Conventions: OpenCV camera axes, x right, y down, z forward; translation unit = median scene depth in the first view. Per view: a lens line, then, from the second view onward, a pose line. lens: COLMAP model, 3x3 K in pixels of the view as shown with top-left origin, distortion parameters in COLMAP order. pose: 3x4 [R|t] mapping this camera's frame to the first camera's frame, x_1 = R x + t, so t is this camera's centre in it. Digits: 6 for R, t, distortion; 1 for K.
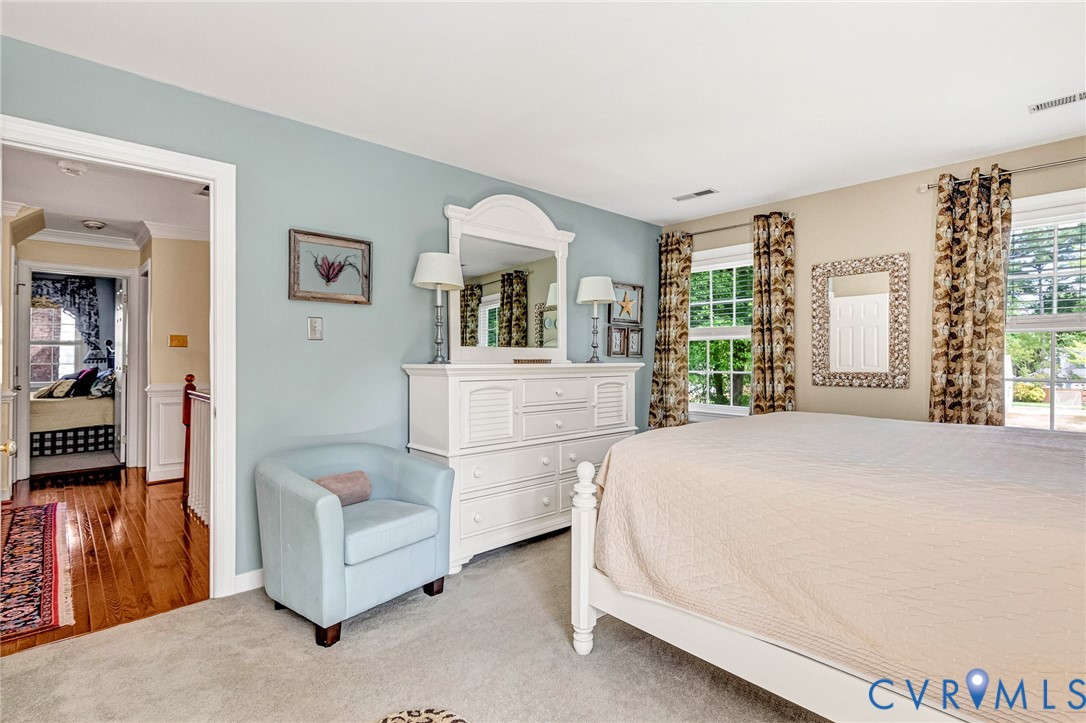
lens RADIAL K [[512.6, 0, 538.7], [0, 512.6, 358.5], [0, 0, 1]] dist [0.004754, -0.000411]
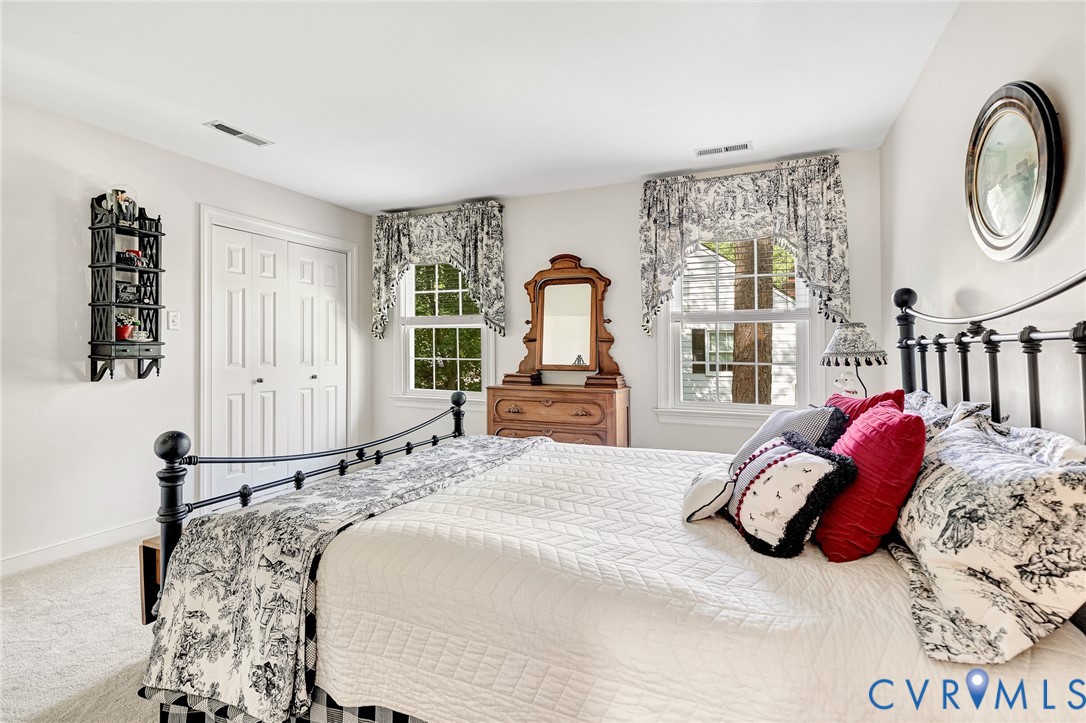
lens RADIAL K [[512.6, 0, 538.7], [0, 512.6, 358.5], [0, 0, 1]] dist [0.004754, -0.000411]
pose [[0.379776, -0.006186, -0.925058, -0.605676], [0.007242, 0.999967, -0.003714, 0.002549], [0.925050, -0.005289, 0.379808, 0.658142]]
